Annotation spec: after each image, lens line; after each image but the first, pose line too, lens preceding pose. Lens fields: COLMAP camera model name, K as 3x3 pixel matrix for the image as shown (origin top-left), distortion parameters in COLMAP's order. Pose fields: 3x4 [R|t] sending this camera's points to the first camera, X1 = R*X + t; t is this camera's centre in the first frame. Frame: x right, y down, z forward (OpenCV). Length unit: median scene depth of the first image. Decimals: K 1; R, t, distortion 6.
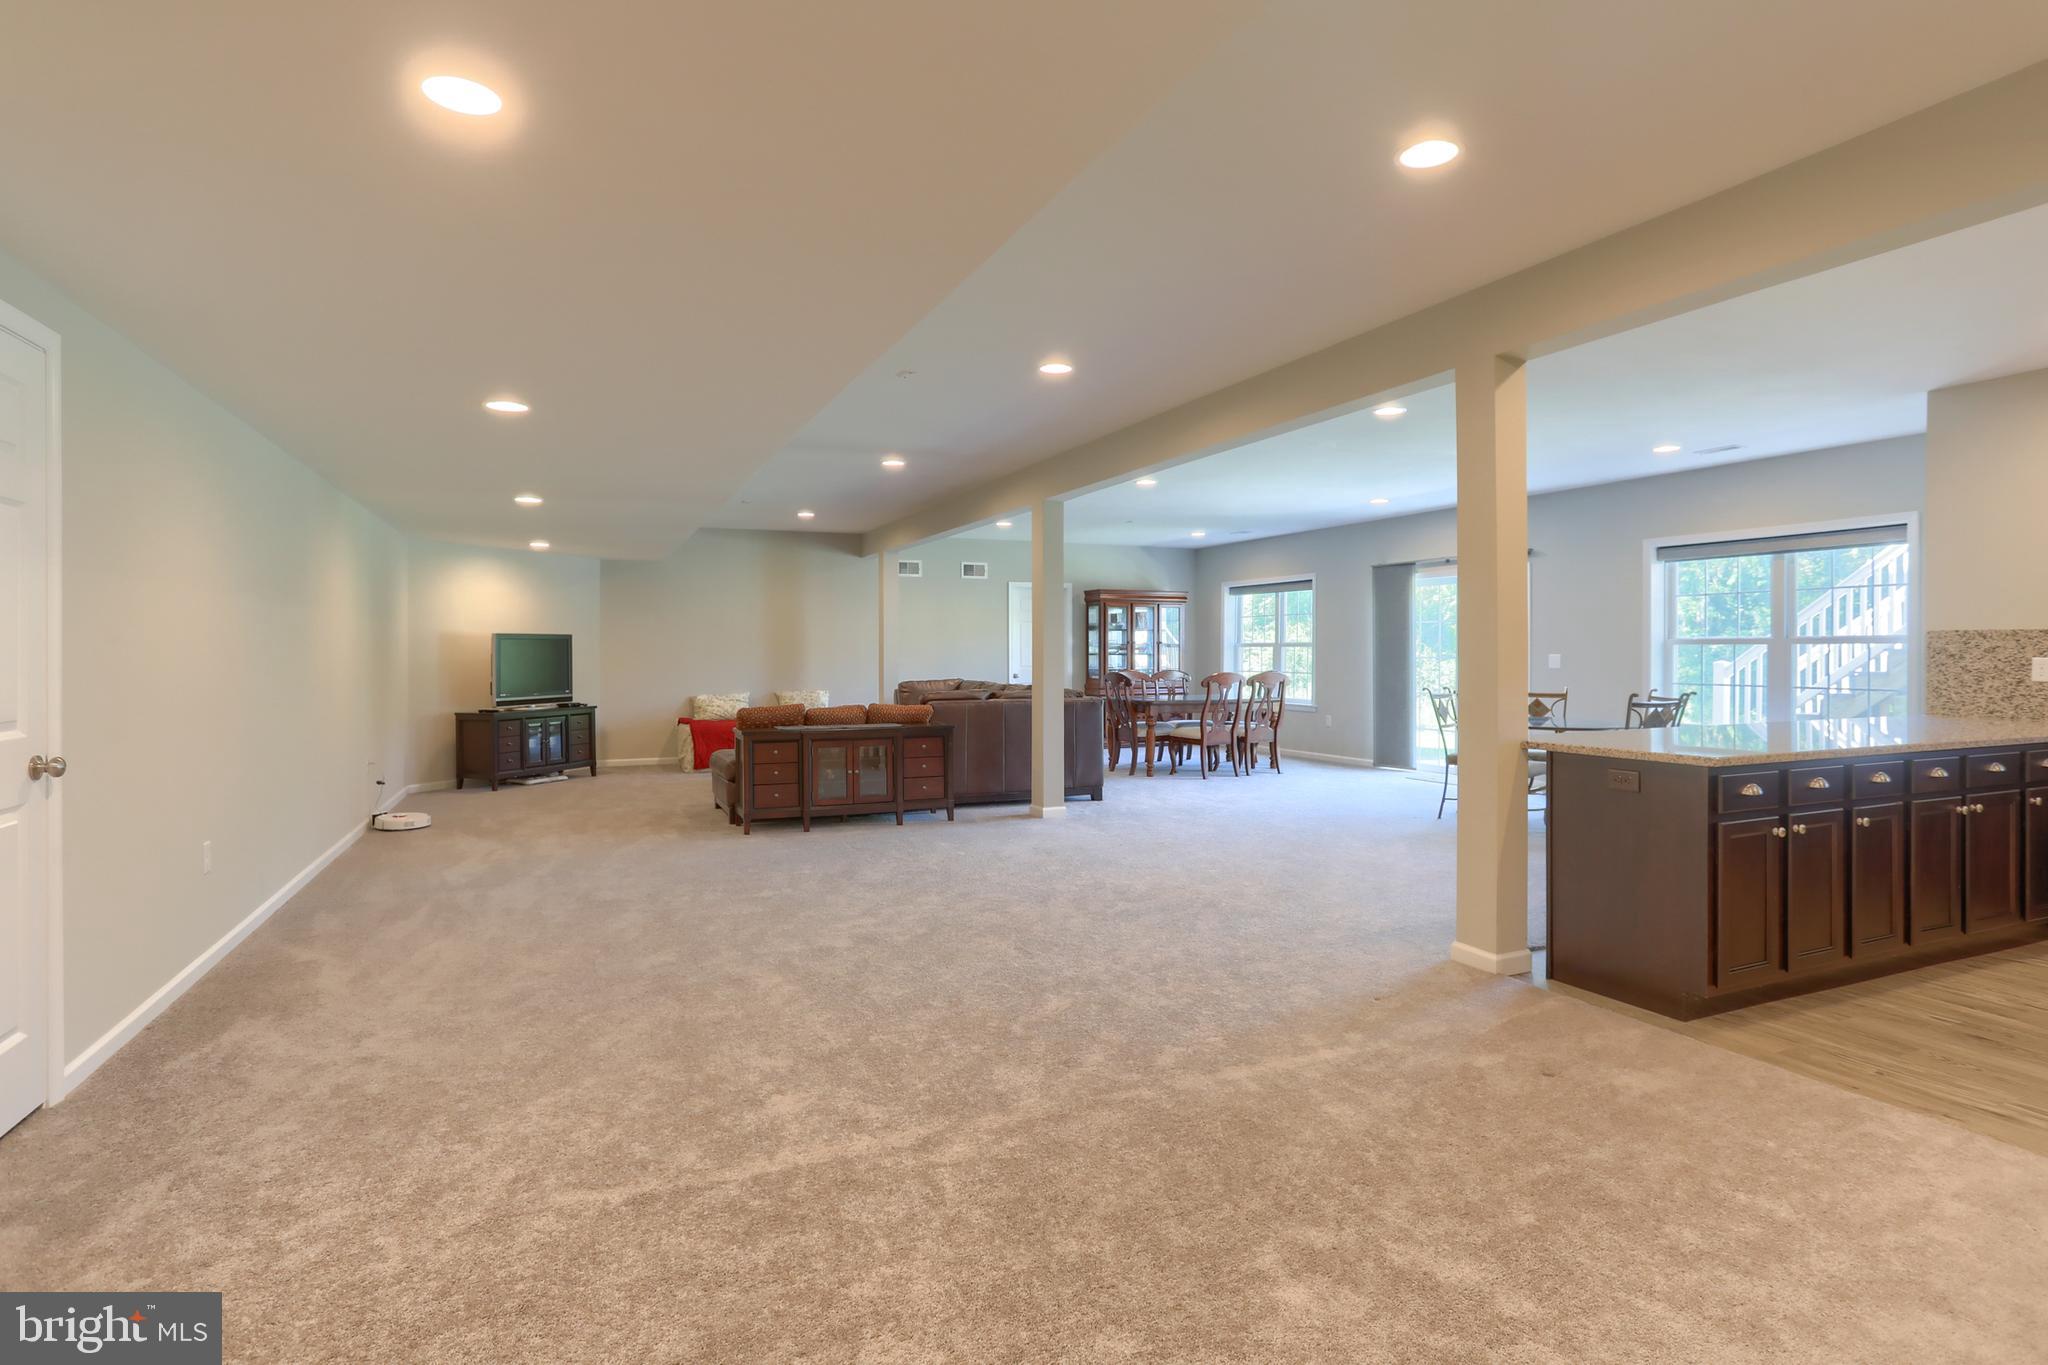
lens RADIAL K [[1050.4, 0, 1028.7], [0, 1050.4, 656.5], [0, 0, 1]] dist [-0.013566, 0.004332]
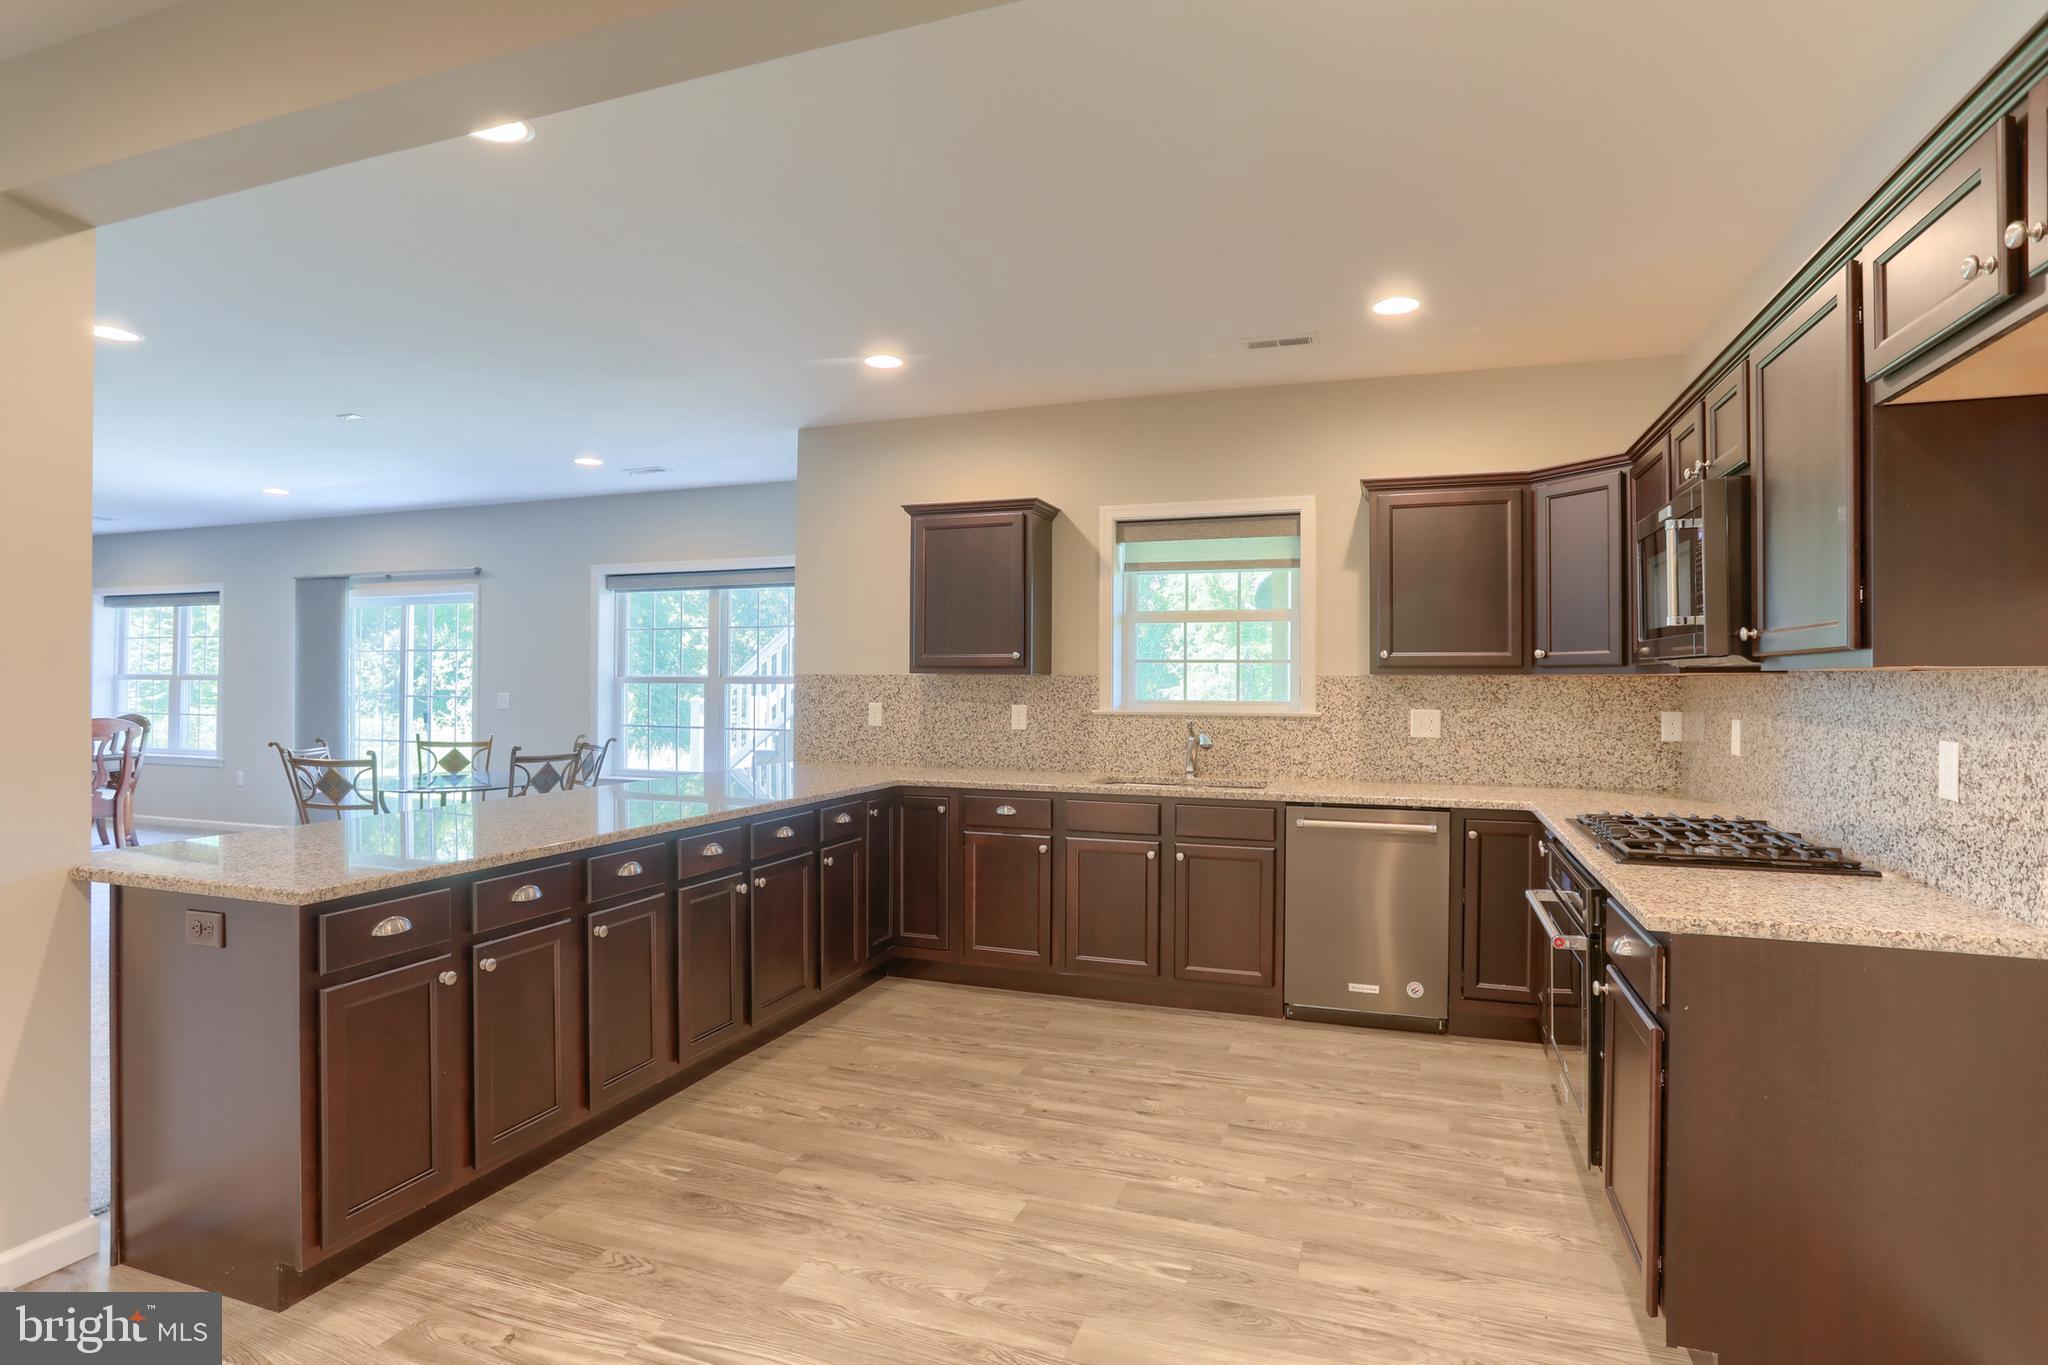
lens RADIAL K [[1060.3, 0, 1020.0], [0, 1060.3, 683.5], [0, 0, 1]] dist [-0.001982, 0.000779]
pose [[0.709082, -0.000461, 0.705126, 0.425047], [0.000439, 1.000000, 0.000211, -0.022348], [-0.705126, 0.000160, 0.709082, 0.204005]]
